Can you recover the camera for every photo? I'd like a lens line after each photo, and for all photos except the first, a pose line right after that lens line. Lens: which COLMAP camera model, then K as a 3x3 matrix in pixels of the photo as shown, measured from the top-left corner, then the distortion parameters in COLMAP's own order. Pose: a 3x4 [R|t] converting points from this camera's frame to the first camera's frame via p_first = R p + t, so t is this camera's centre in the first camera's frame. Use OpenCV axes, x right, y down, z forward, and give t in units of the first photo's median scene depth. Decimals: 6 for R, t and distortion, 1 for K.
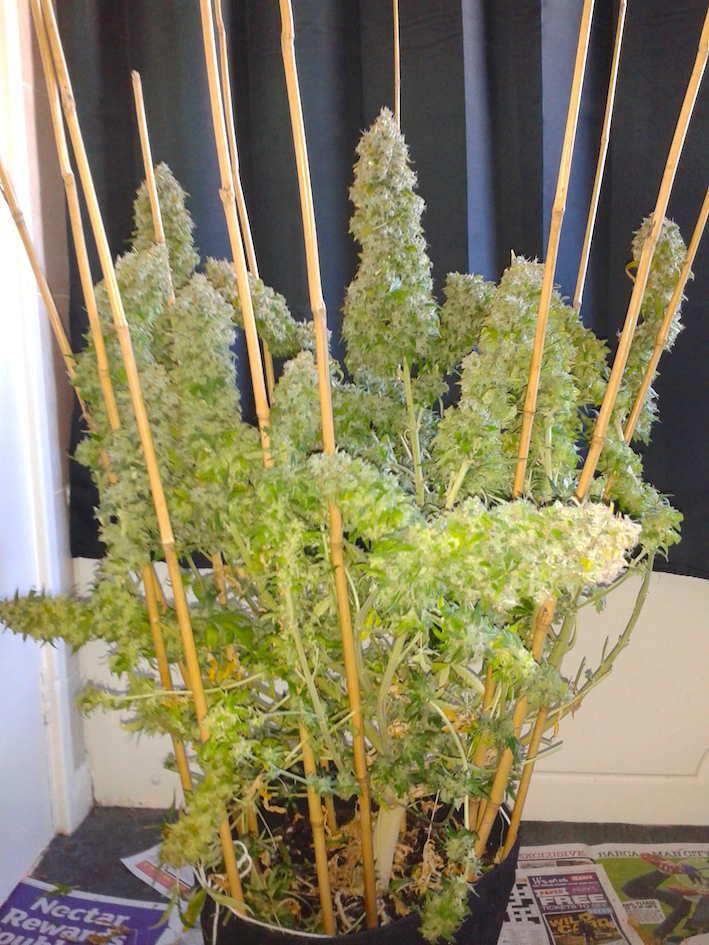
lens RADIAL K [[911.3, 0, 315.8], [0, 911.3, 447.1], [0, 0, 1]] dist [0.090312, -0.229659]
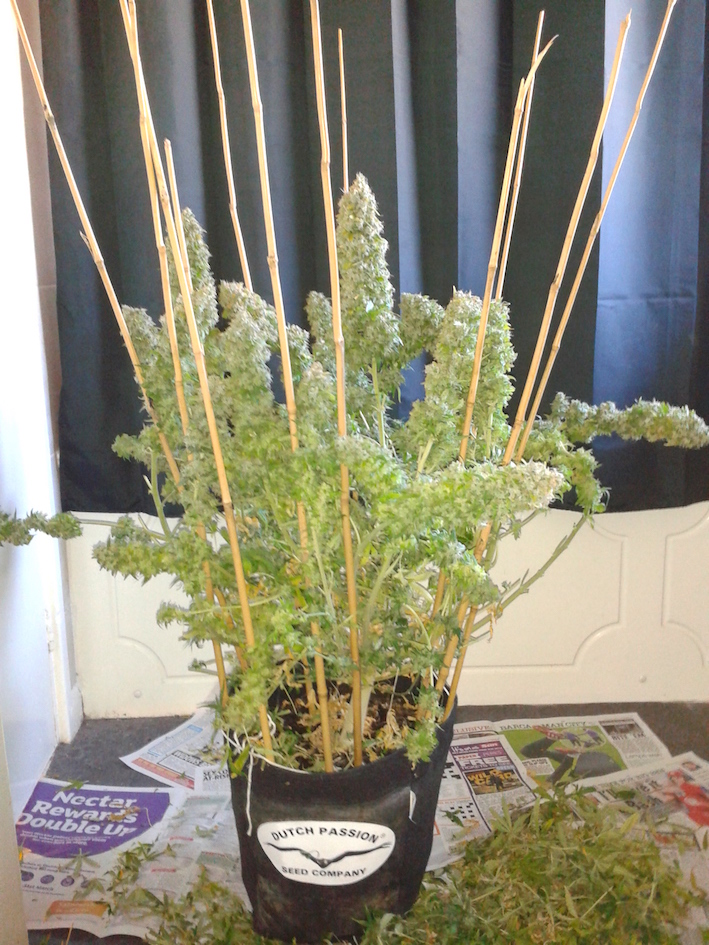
lens RADIAL K [[911.3, 0, 315.8], [0, 911.3, 447.1], [0, 0, 1]] dist [0.090312, -0.229659]
pose [[0.991012, -0.024362, 0.131534, -0.173791], [0.015749, 0.997687, 0.066128, -0.059345], [-0.132841, -0.063462, 0.989104, -0.341821]]
